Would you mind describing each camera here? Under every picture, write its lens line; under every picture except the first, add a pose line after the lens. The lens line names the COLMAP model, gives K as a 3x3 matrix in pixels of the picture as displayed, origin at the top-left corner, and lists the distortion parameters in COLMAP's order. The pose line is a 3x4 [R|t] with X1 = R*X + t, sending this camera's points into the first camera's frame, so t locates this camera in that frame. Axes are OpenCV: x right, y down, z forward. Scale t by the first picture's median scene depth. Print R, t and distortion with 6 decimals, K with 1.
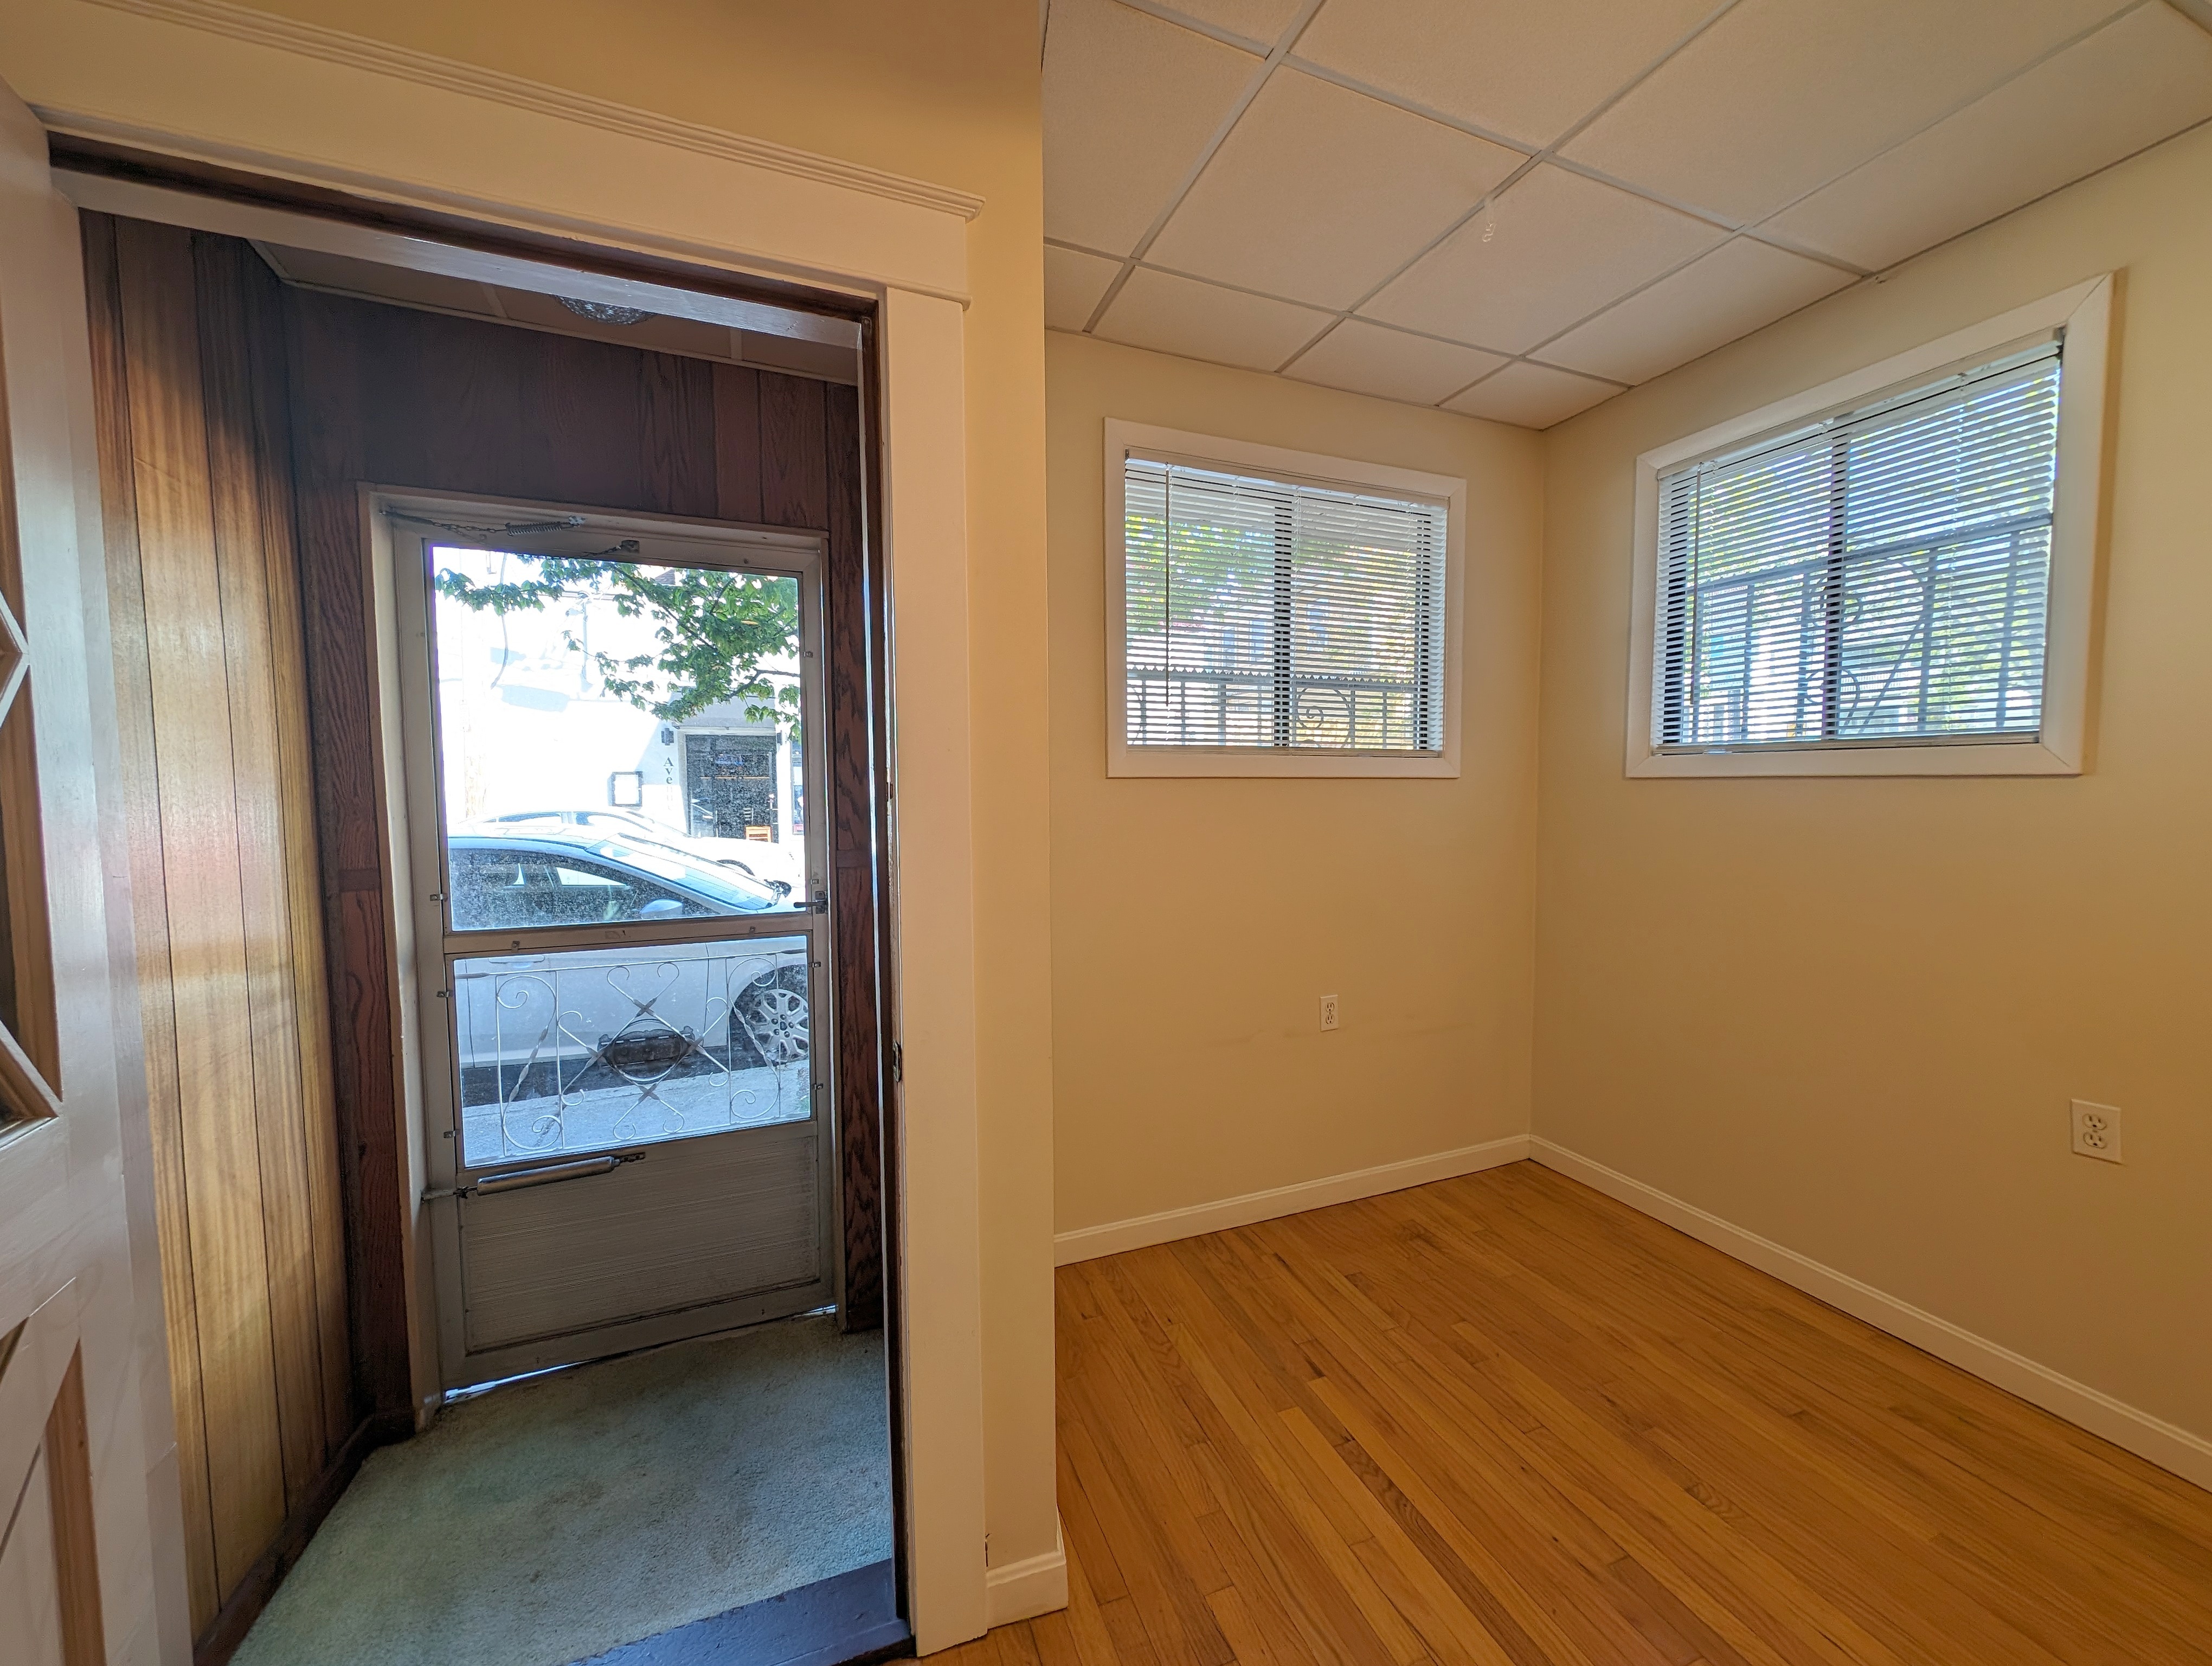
lens RADIAL K [[829.6, 0, 1104.4], [0, 829.6, 834.4], [0, 0, 1]] dist [0.018589, -0.007933]
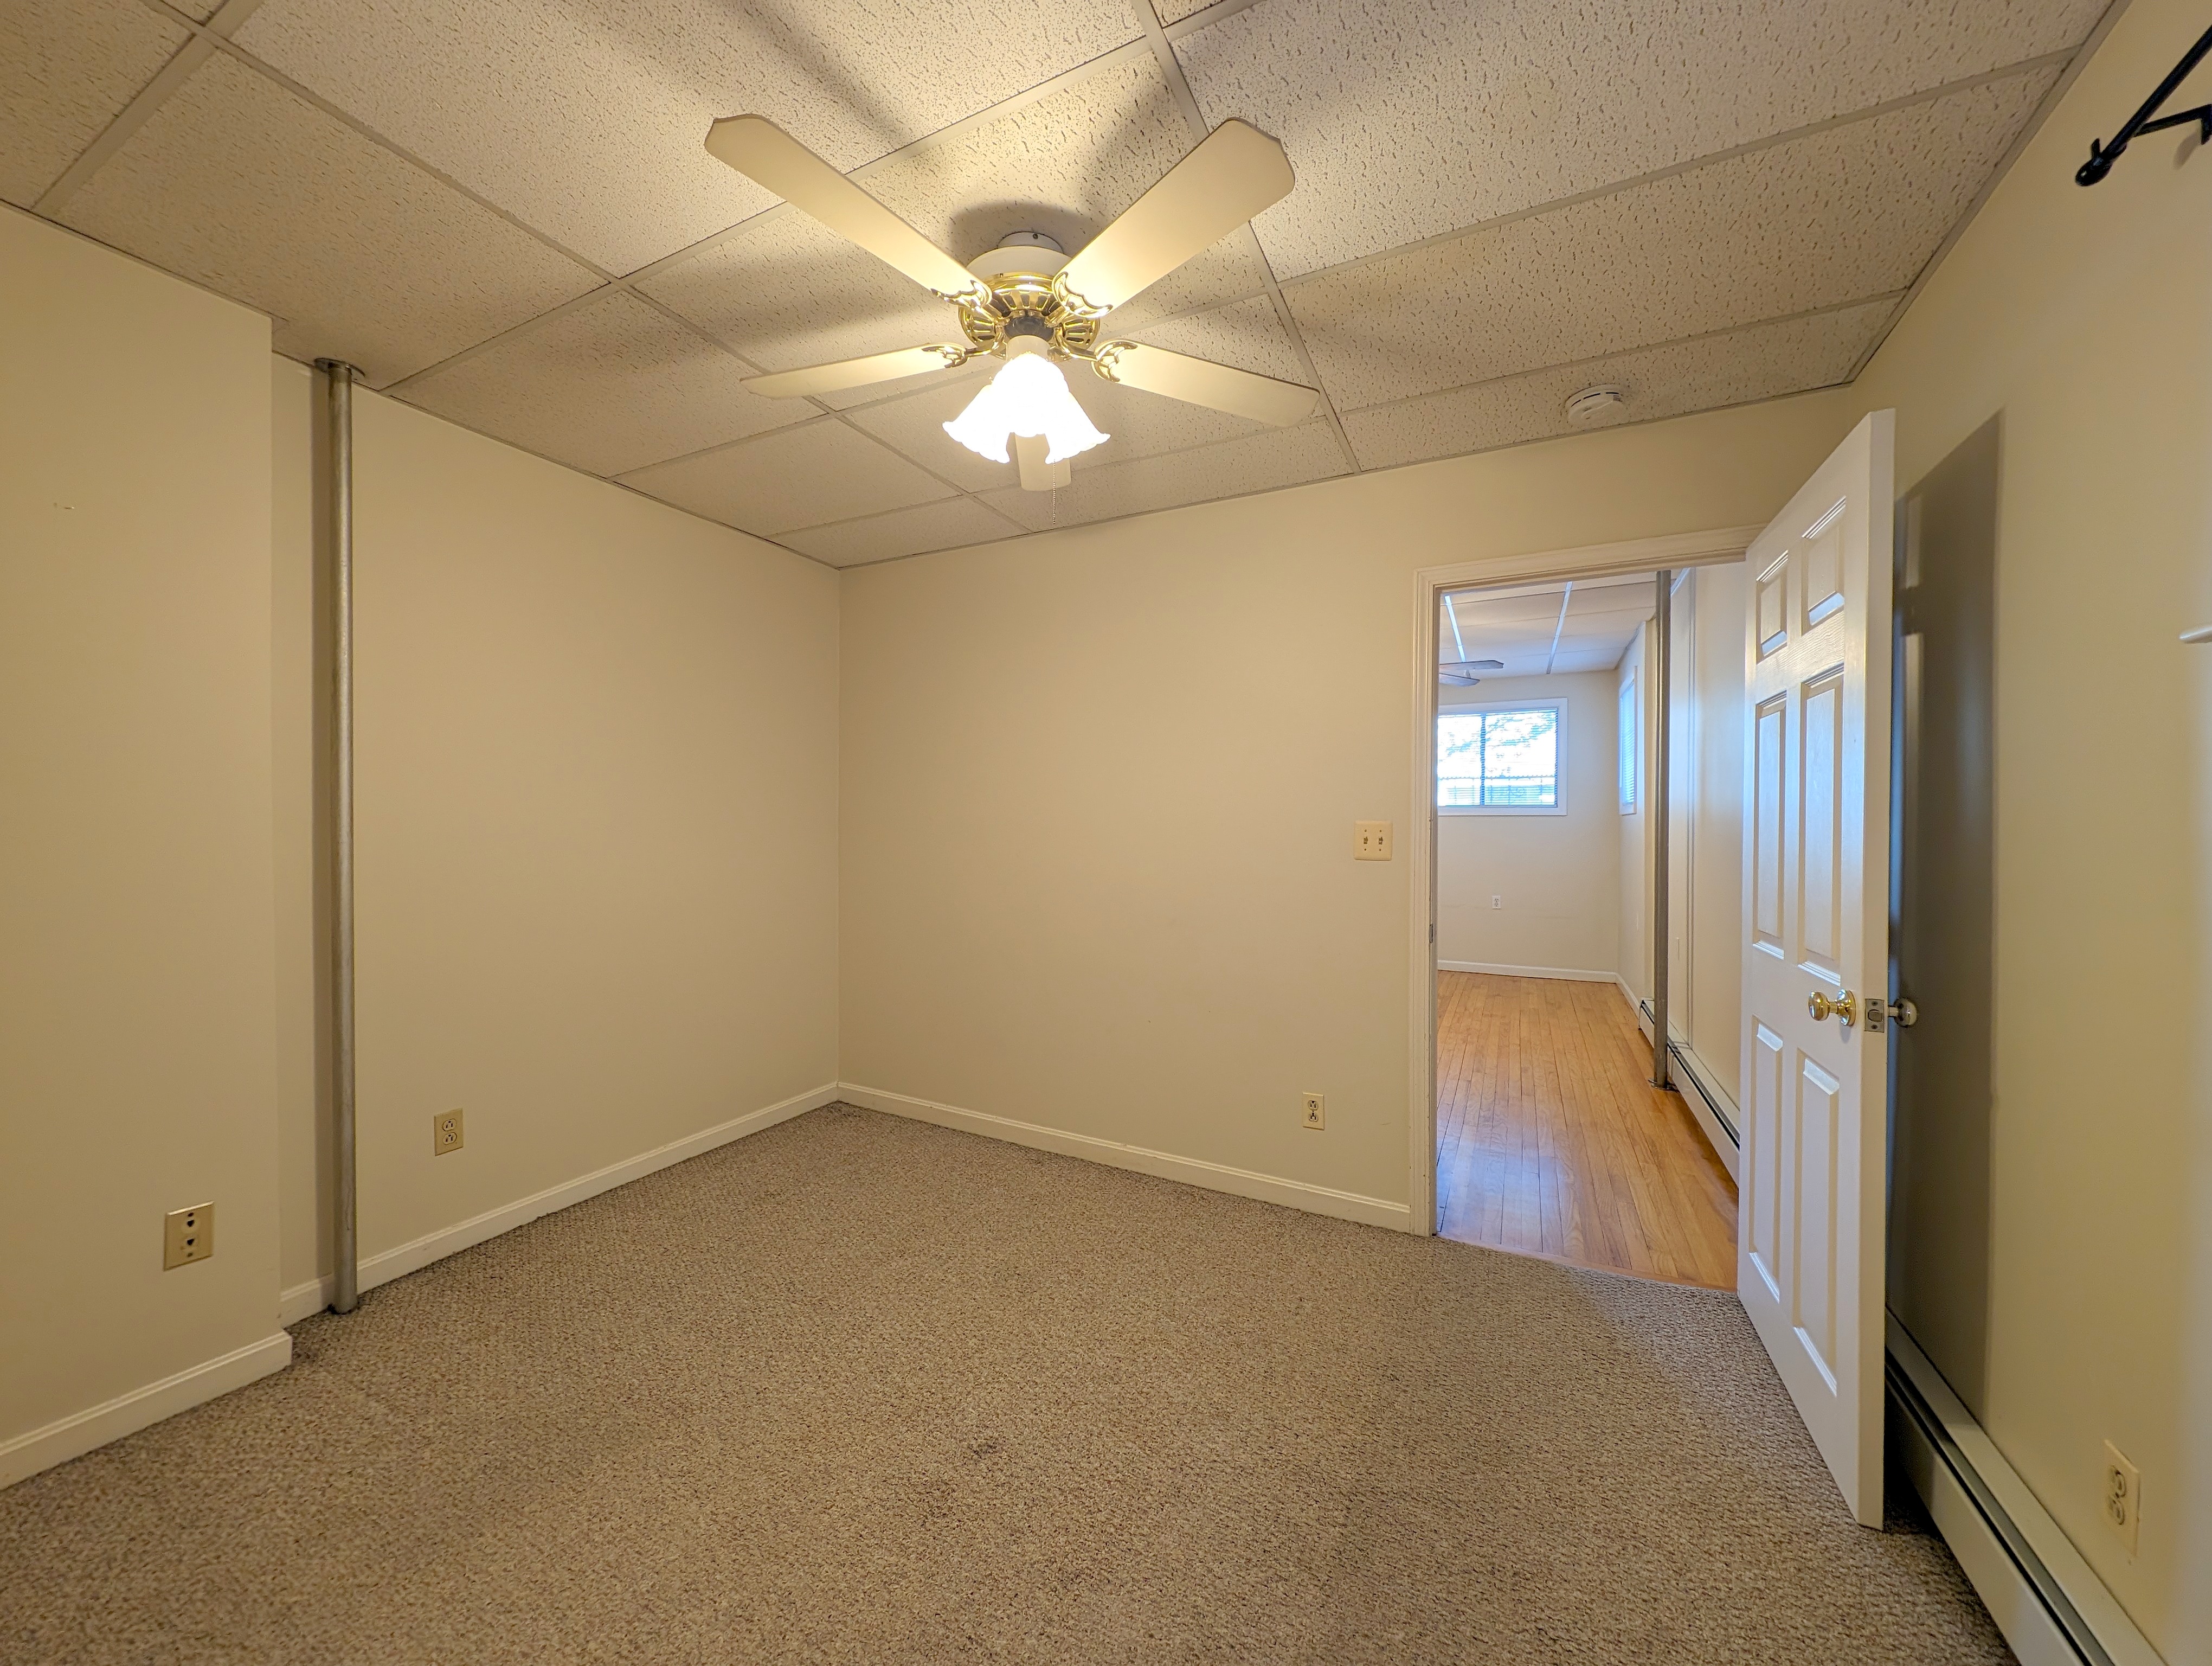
lens RADIAL K [[829.6, 0, 1104.4], [0, 829.6, 834.4], [0, 0, 1]] dist [0.018589, -0.007933]
pose [[0.669142, 0.004995, -0.743118, 1.746683], [-0.048114, 0.998171, -0.036614, 0.186144], [0.741576, 0.060254, 0.668158, -2.138283]]
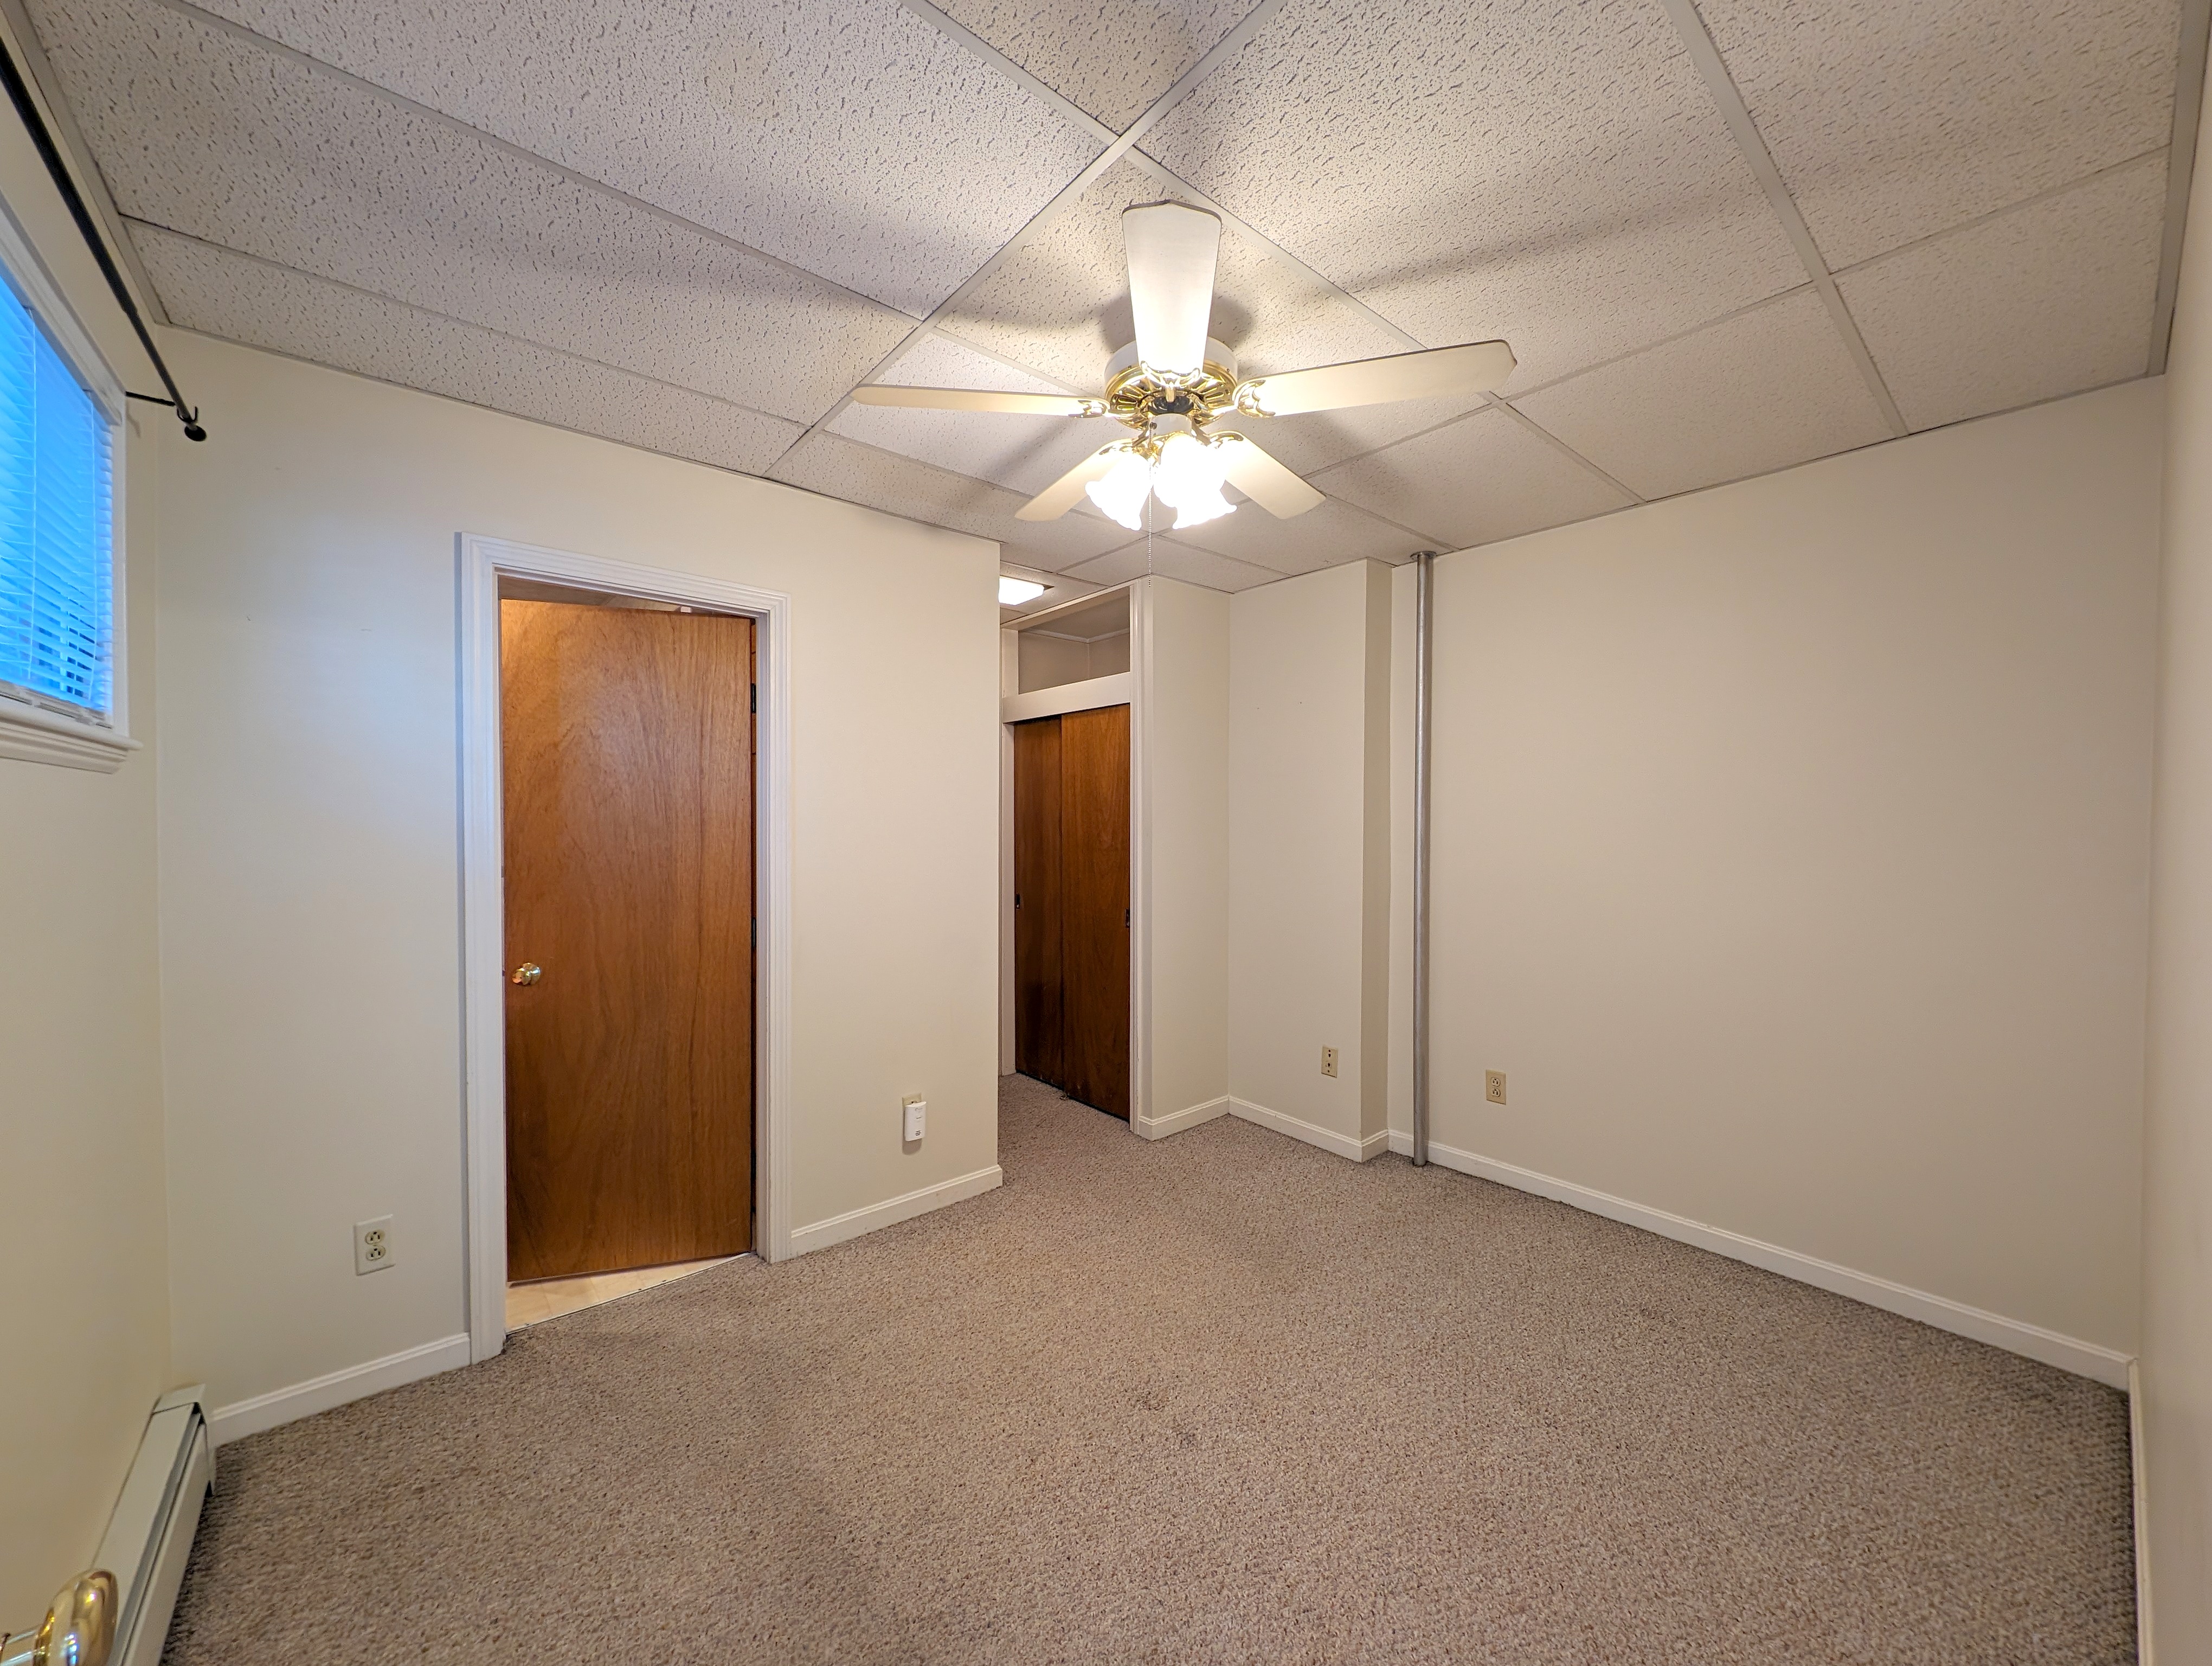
lens RADIAL K [[829.6, 0, 1104.4], [0, 829.6, 834.4], [0, 0, 1]] dist [0.018589, -0.007933]
pose [[-0.945713, 0.000971, -0.325002, 1.474094], [-0.024769, 0.996872, 0.075053, 0.065565], [0.324058, 0.079028, -0.942731, -1.016071]]
